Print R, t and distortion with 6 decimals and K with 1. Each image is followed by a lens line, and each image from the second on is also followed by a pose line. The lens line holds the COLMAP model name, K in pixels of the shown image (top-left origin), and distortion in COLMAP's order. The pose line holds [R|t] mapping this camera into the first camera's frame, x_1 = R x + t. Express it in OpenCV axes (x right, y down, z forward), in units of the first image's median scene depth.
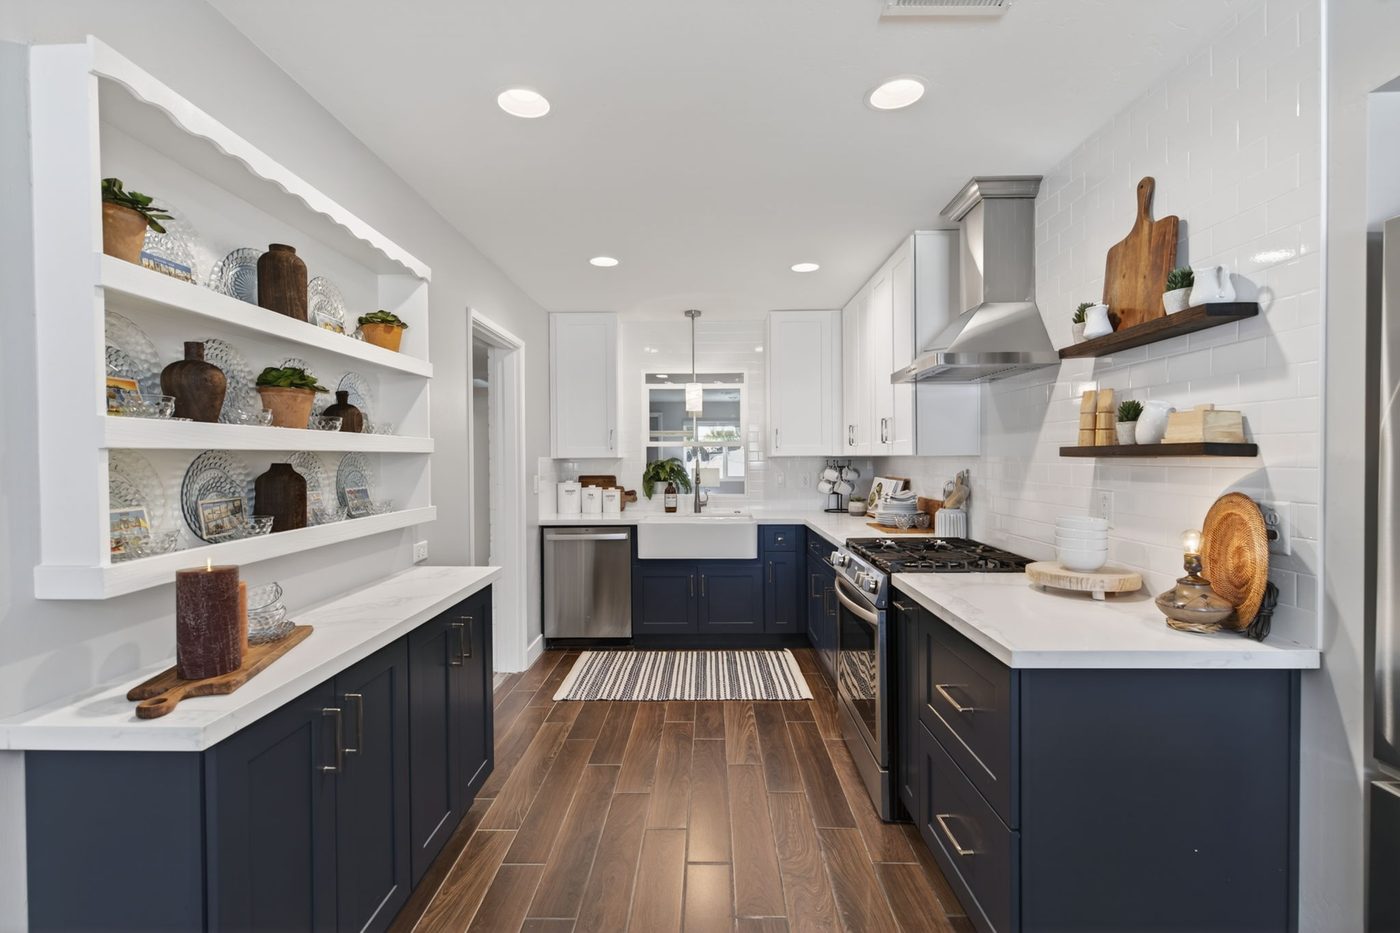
lens RADIAL K [[619.3, 0, 694.5], [0, 619.3, 464.7], [0, 0, 1]] dist [-0.001721, -0.000145]
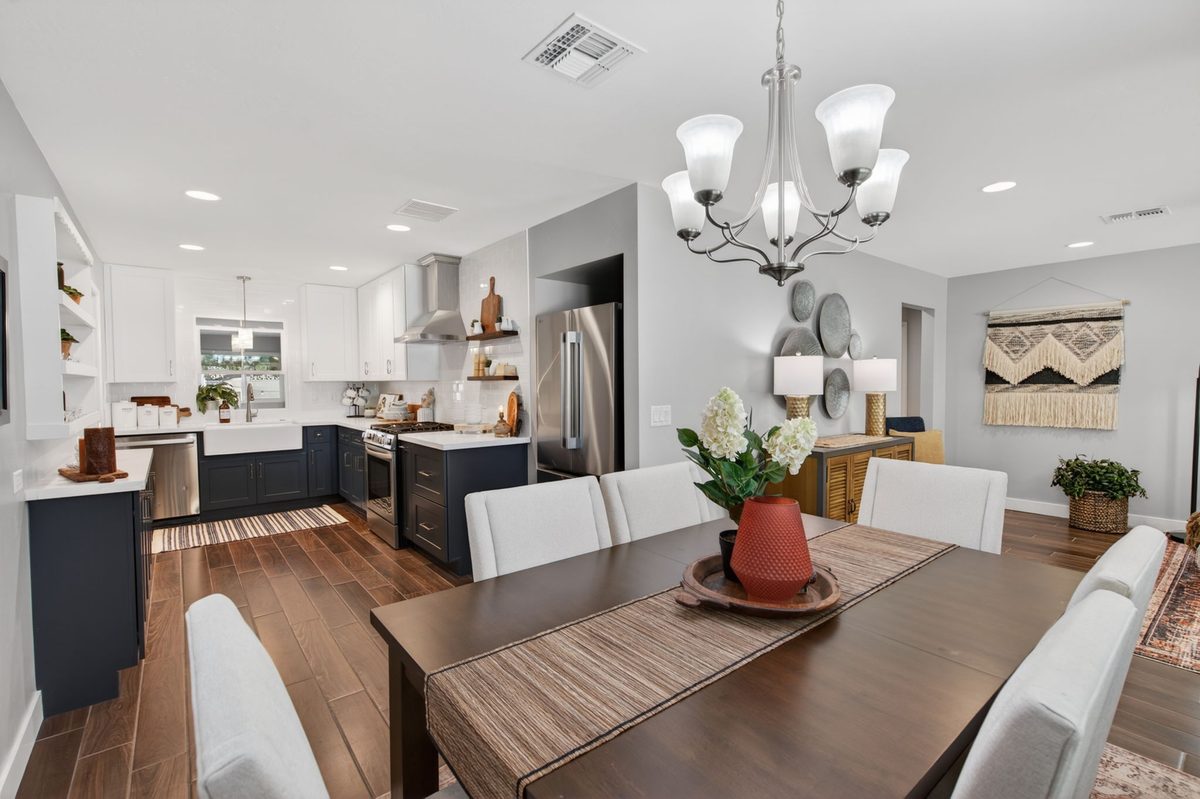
lens RADIAL K [[530.8, 0, 595.3], [0, 530.8, 397.9], [0, 0, 1]] dist [-0.001721, -0.000145]
pose [[0.768129, -0.017572, 0.640054, -0.245060], [0.008793, 0.999819, 0.016897, 0.016575], [-0.640235, -0.007351, 0.768144, -0.629928]]
